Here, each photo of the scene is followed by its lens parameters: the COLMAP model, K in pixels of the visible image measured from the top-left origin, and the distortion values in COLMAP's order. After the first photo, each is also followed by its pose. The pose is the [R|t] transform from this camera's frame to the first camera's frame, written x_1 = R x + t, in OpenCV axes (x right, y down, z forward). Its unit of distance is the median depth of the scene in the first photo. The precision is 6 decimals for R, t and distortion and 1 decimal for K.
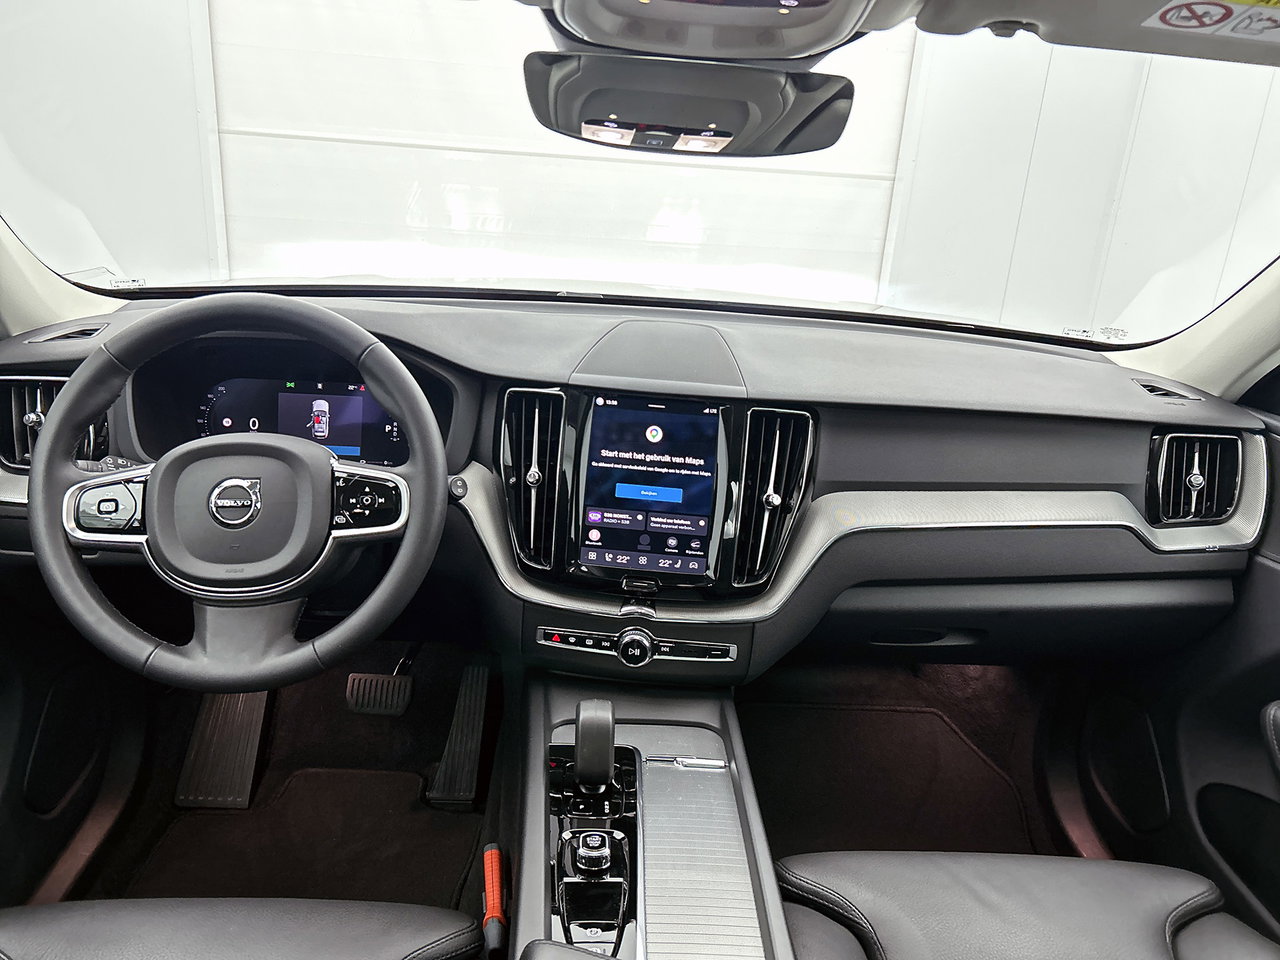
lens RADIAL K [[1010.1, 0, 640.0], [0, 1010.1, 480.0], [0, 0, 1]] dist [-0.002982, -0.004364]
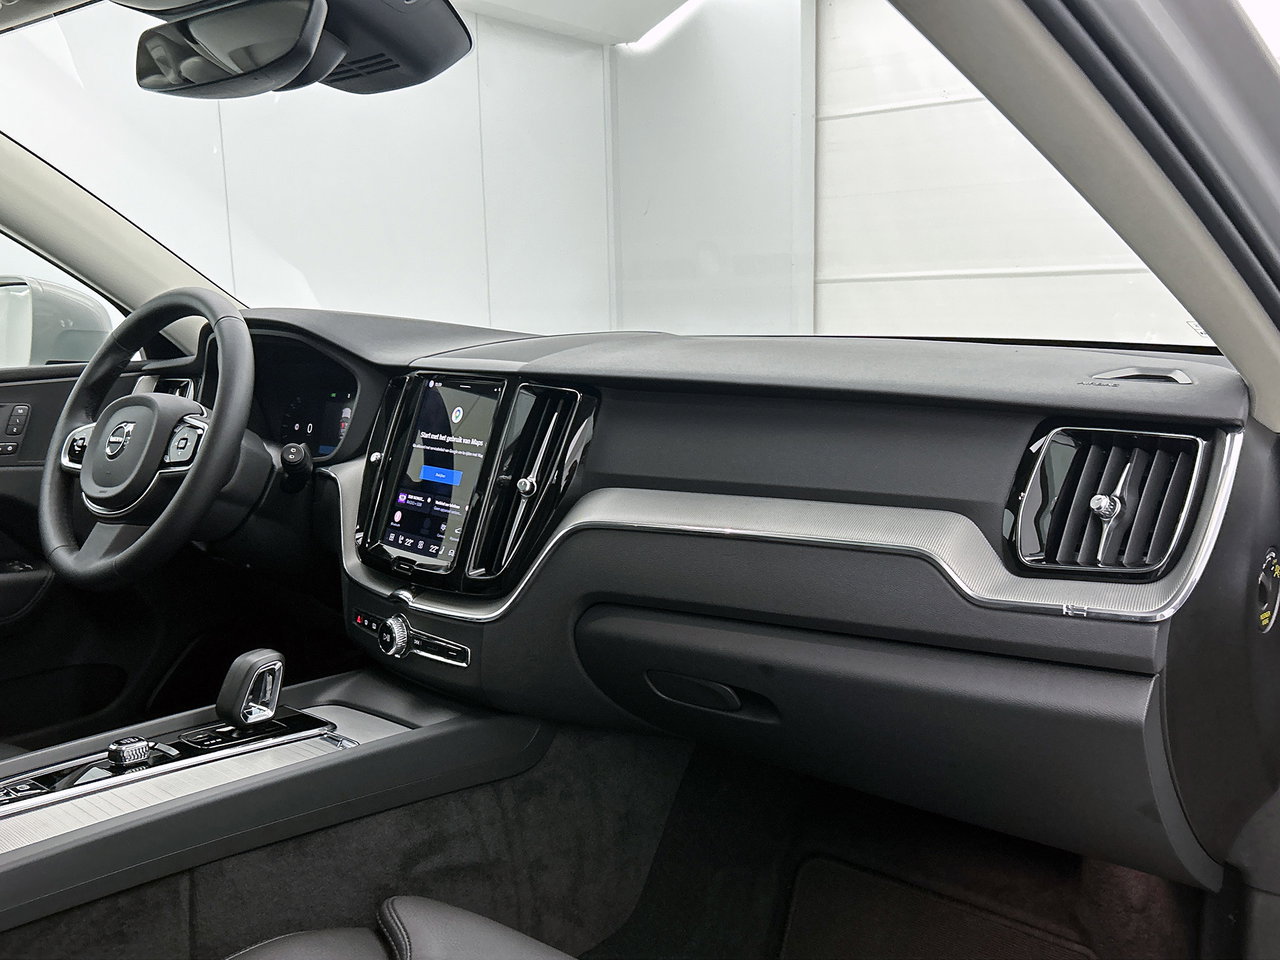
lens RADIAL K [[1126.8, 0, 640.0], [0, 1126.8, 480.0], [0, 0, 1]] dist [-0.056208, -0.000688]
pose [[0.725605, 0.027016, -0.687581, 0.858524], [-0.165144, 0.976862, -0.135894, 0.127928], [0.668000, 0.212155, 0.713278, 0.377259]]
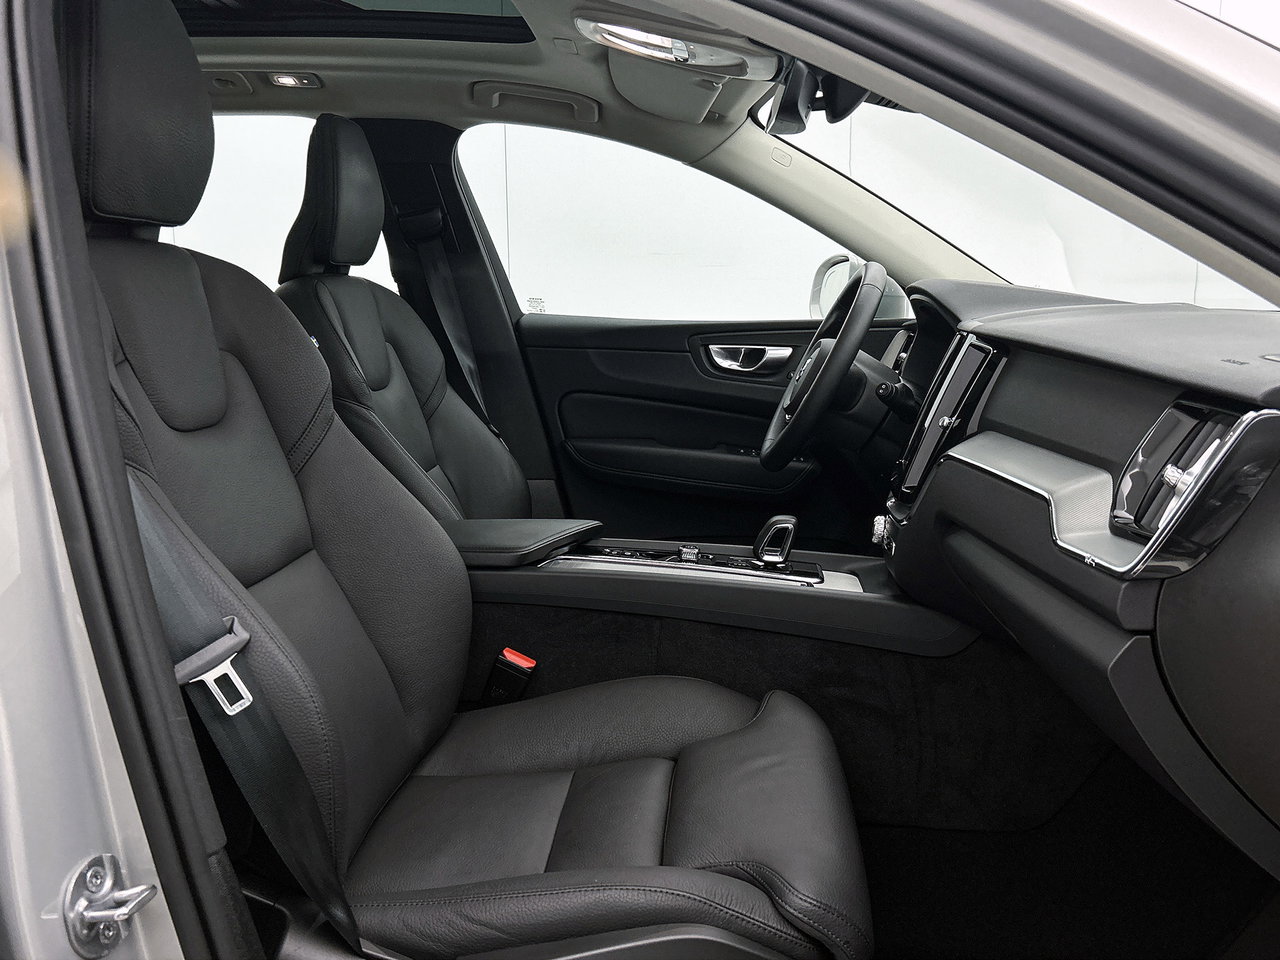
lens RADIAL K [[1126.8, 0, 640.0], [0, 1126.8, 480.0], [0, 0, 1]] dist [-0.056208, -0.000688]
pose [[-0.238754, 0.085301, -0.967326, 1.336212], [-0.328598, 0.930274, 0.163138, -0.005981], [0.913794, 0.356812, -0.194077, 0.919655]]
